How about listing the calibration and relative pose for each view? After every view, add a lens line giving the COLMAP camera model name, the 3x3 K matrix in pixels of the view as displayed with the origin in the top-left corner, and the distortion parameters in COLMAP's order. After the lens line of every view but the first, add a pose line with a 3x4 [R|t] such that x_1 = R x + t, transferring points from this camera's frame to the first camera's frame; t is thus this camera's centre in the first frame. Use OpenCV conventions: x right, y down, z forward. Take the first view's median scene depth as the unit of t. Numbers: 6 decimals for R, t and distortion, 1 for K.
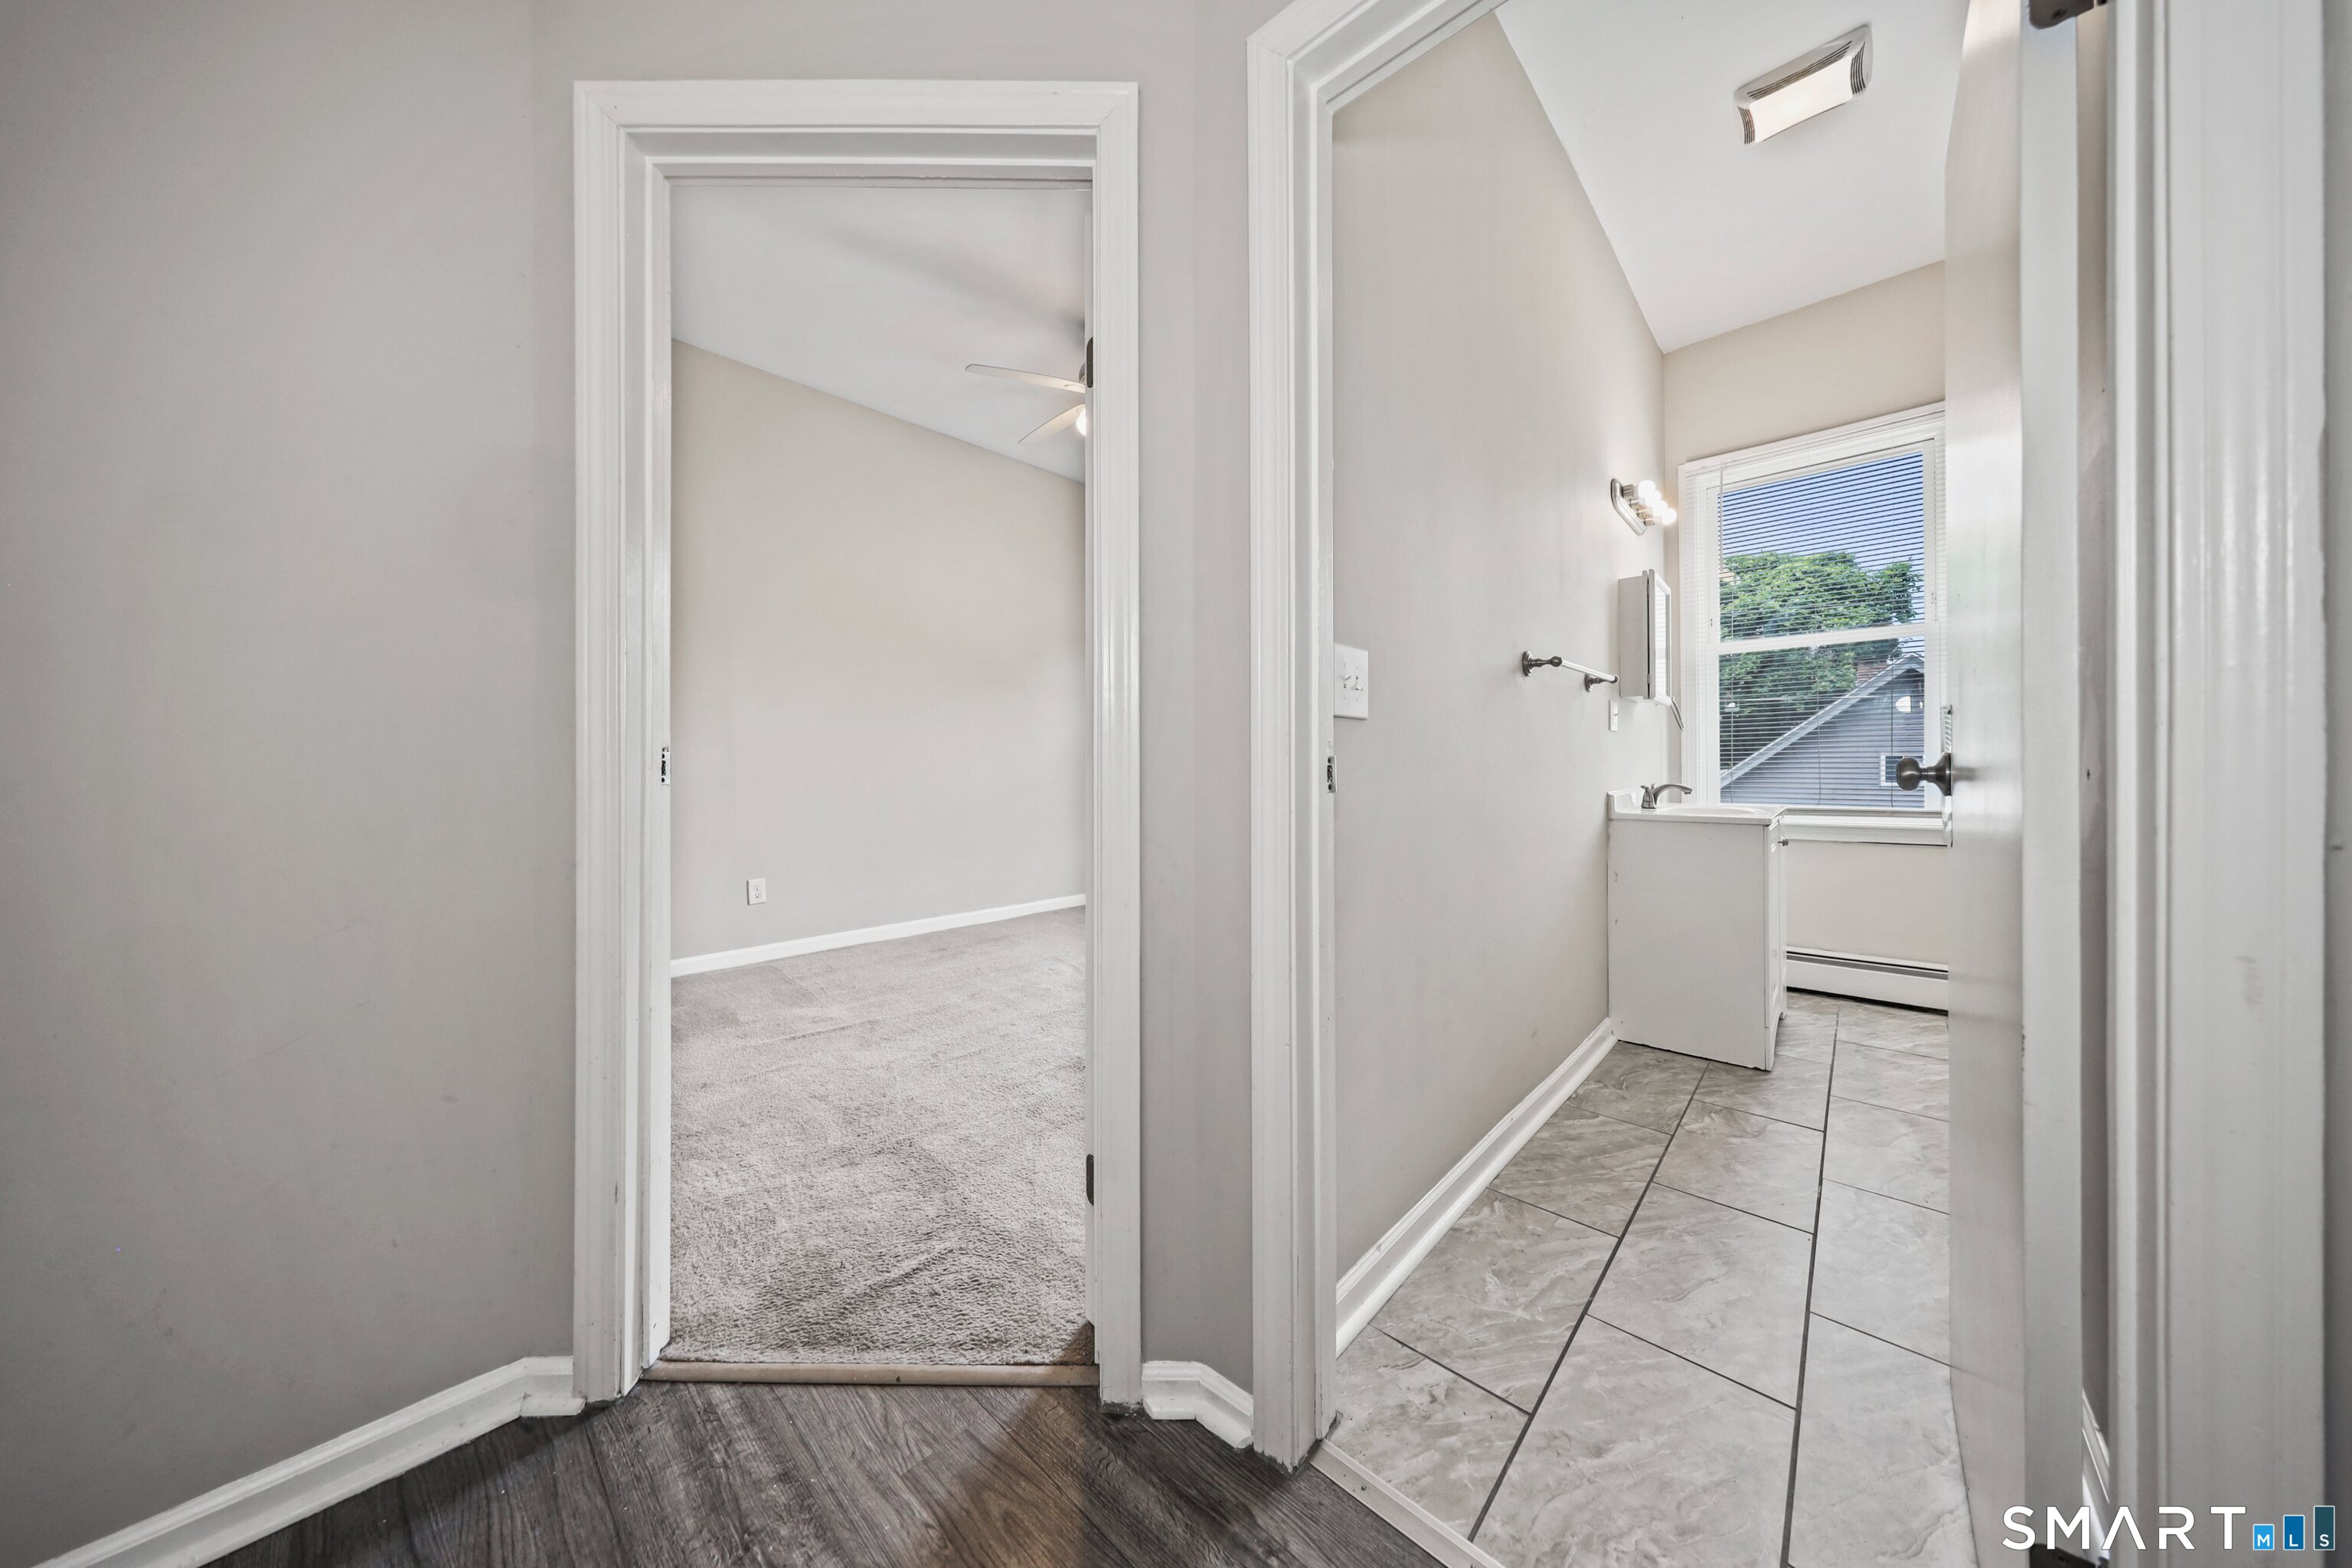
lens RADIAL K [[761.7, 0, 1184.1], [0, 761.7, 769.5], [0, 0, 1]] dist [0.001178, 0.000068]
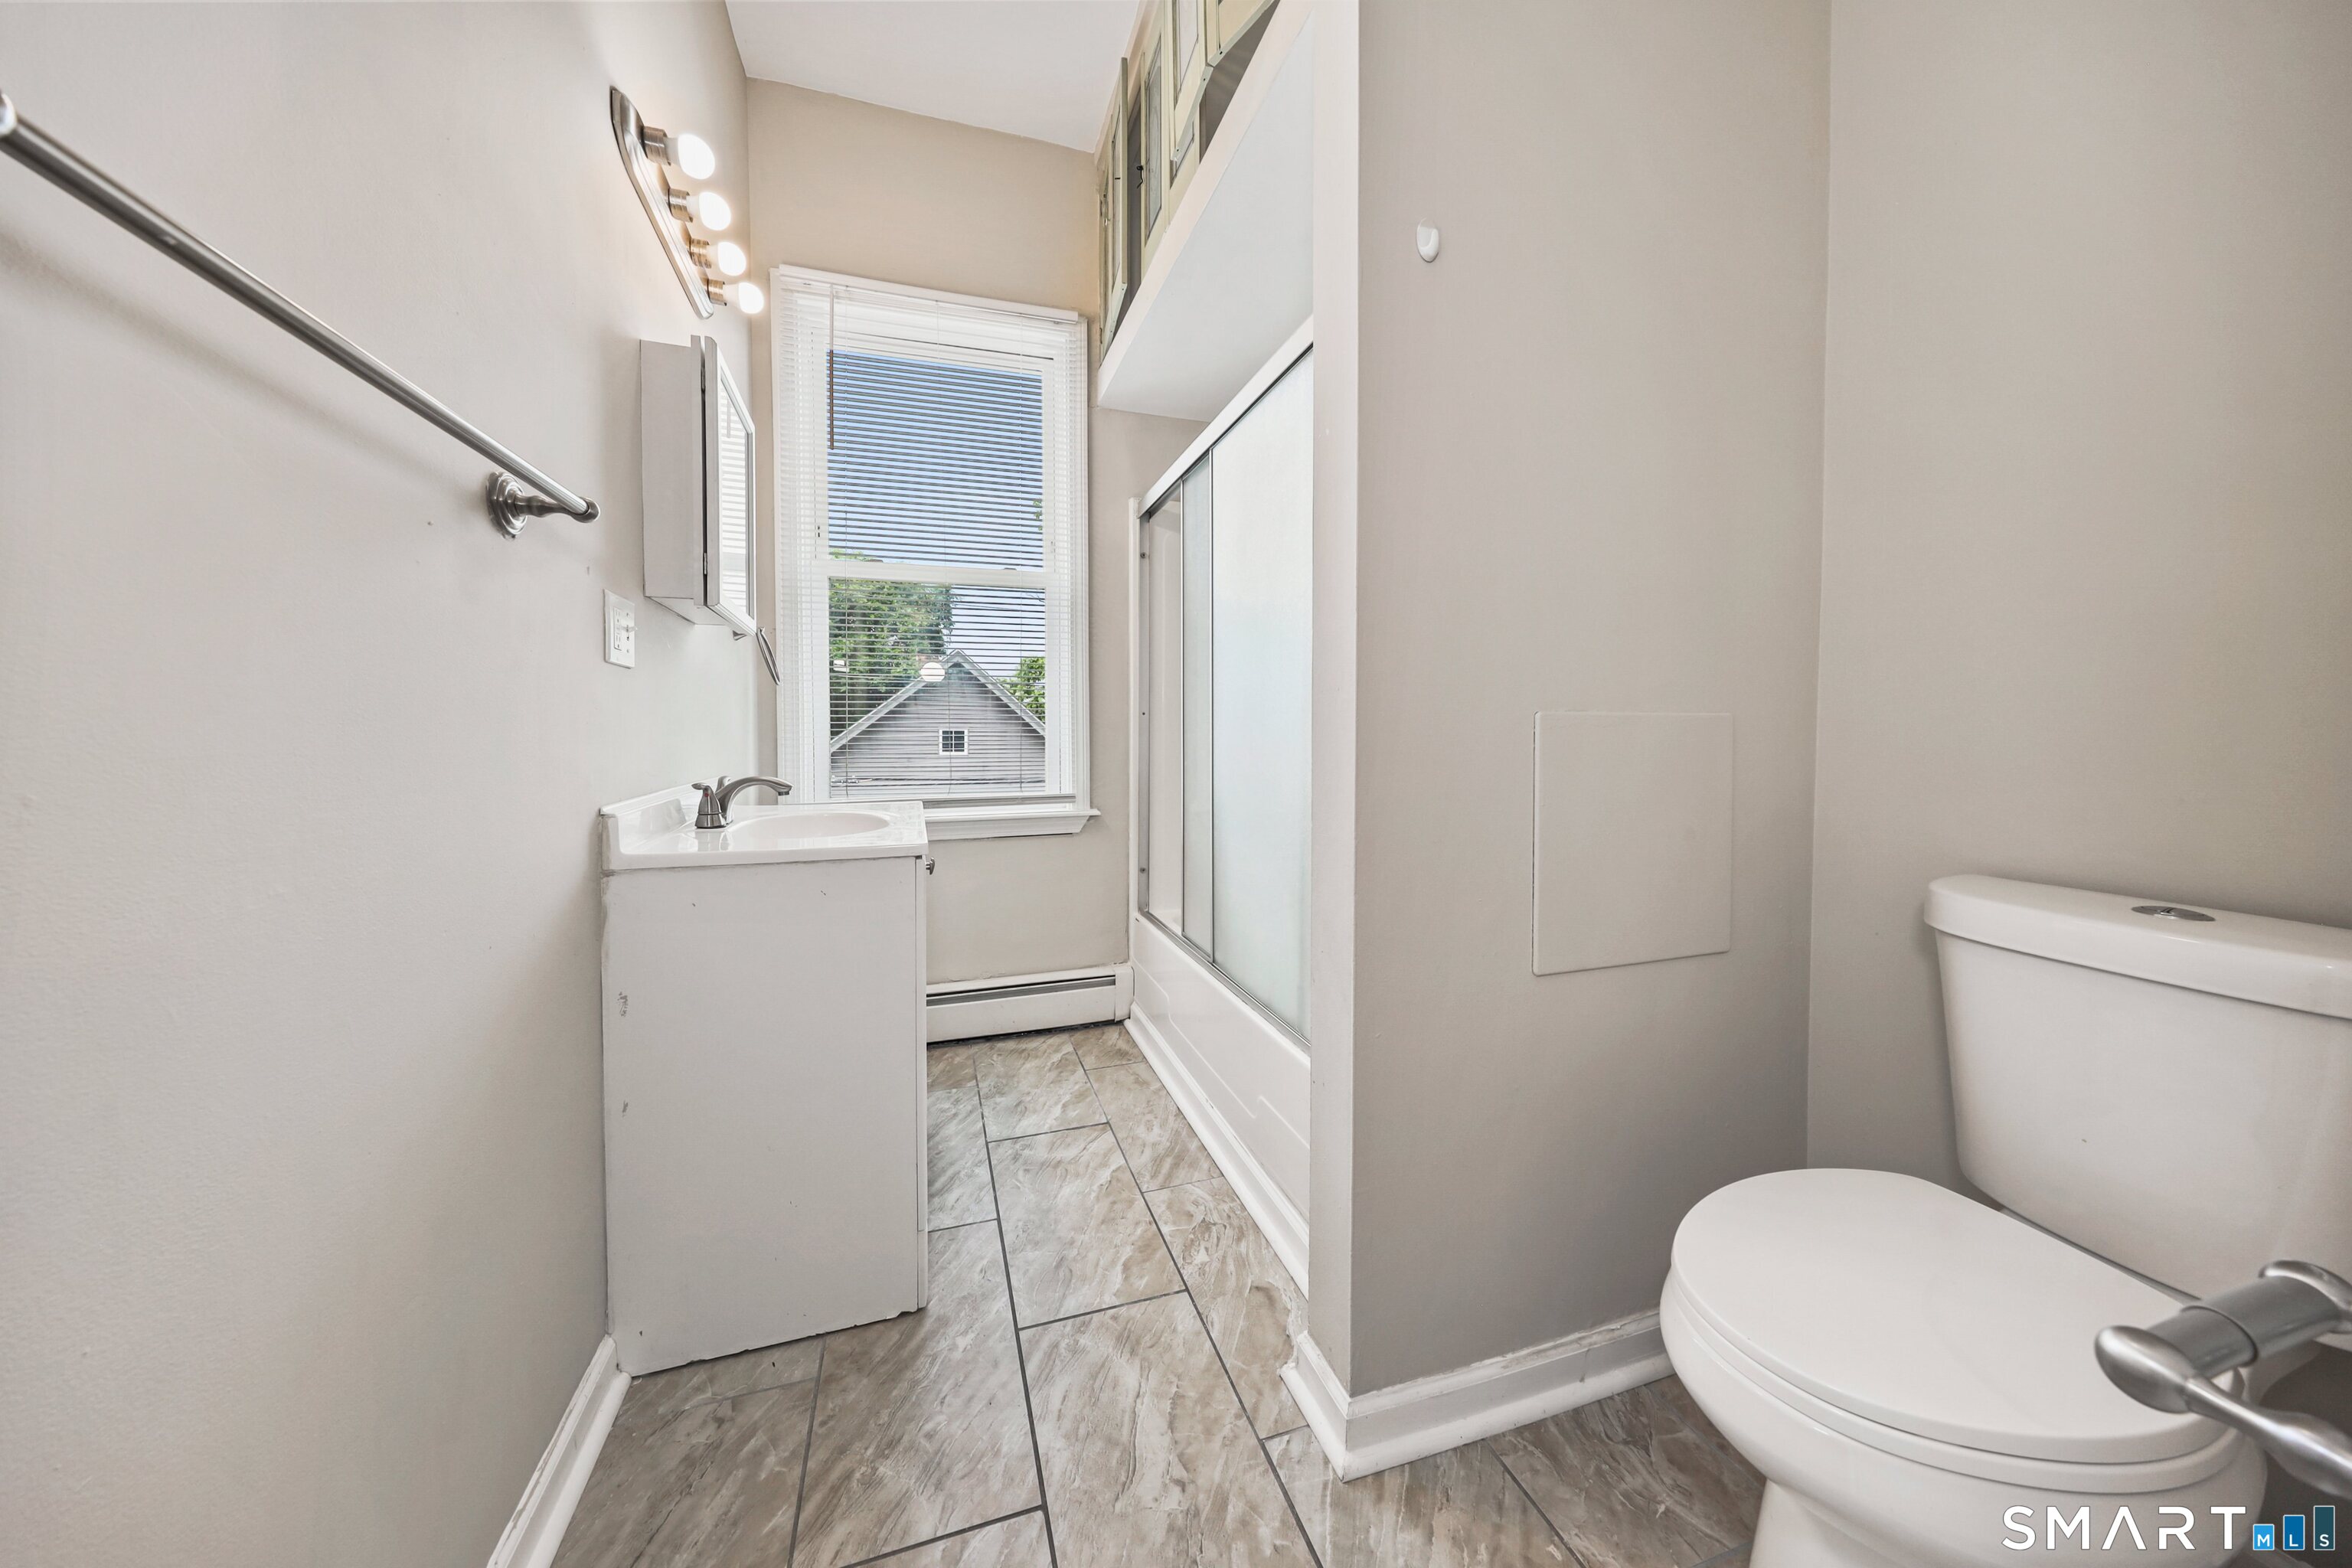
lens RADIAL K [[761.7, 0, 1184.1], [0, 761.7, 769.5], [0, 0, 1]] dist [0.001178, 0.000068]
pose [[0.491605, -0.022798, 0.870520, 0.350571], [-0.012115, 0.999381, 0.033014, -0.008339], [-0.870734, -0.026777, 0.491025, 0.518060]]
